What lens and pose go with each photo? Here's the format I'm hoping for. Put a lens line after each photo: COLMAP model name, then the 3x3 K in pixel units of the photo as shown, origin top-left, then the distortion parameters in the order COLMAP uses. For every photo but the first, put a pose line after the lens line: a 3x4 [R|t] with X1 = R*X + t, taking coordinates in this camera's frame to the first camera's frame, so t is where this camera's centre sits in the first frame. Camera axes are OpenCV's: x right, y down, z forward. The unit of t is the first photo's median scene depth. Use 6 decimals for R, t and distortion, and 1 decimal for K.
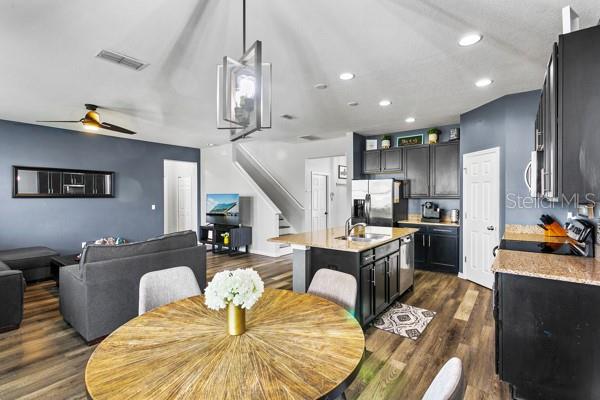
lens RADIAL K [[276.8, 0, 300.4], [0, 276.8, 198.5], [0, 0, 1]] dist [0.000153, 0.000128]
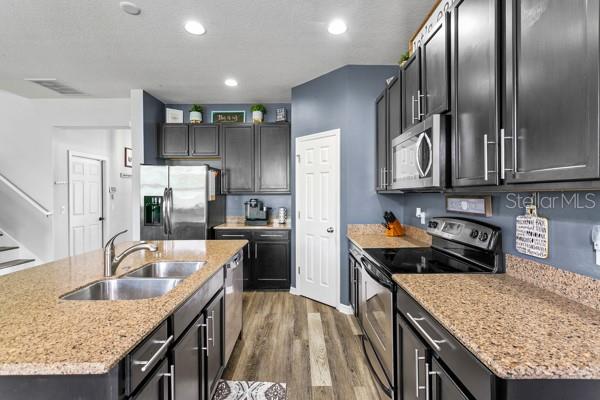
lens RADIAL K [[282.0, 0, 299.7], [0, 282.0, 195.2], [0, 0, 1]] dist [0.000670, 0.000276]
pose [[0.791386, -0.002229, 0.611312, 0.088632], [0.006696, 0.999965, -0.005022, 0.007242], [-0.611280, 0.008067, 0.791374, 0.304045]]
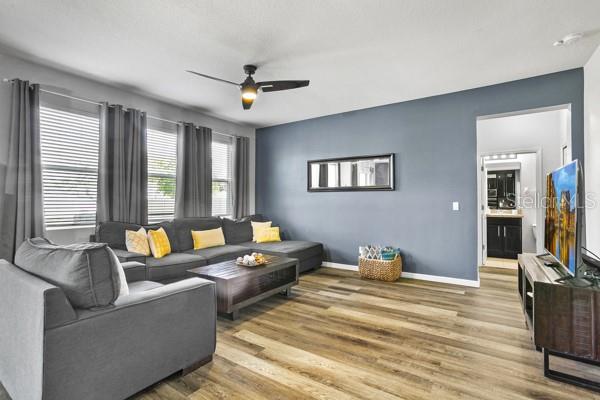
lens RADIAL K [[289.7, 0, 299.7], [0, 289.7, 205.8], [0, 0, 1]] dist [0.009829, 0.000444]
pose [[0.076390, 0.019208, -0.996893, 0.054887], [-0.011199, 0.999768, 0.018405, 0.030769], [0.997015, 0.009758, 0.076587, 0.854898]]
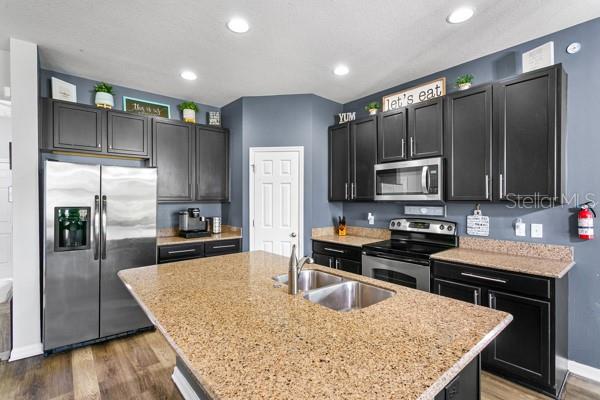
lens RADIAL K [[283.5, 0, 300.0], [0, 283.5, 200.0], [0, 0, 1]] dist [0.001289, 0.000573]
pose [[0.208472, 0.000570, 0.978028, -0.158463], [0.008143, 0.999964, -0.002319, -0.003368], [-0.977995, 0.008448, 0.208460, 0.587222]]
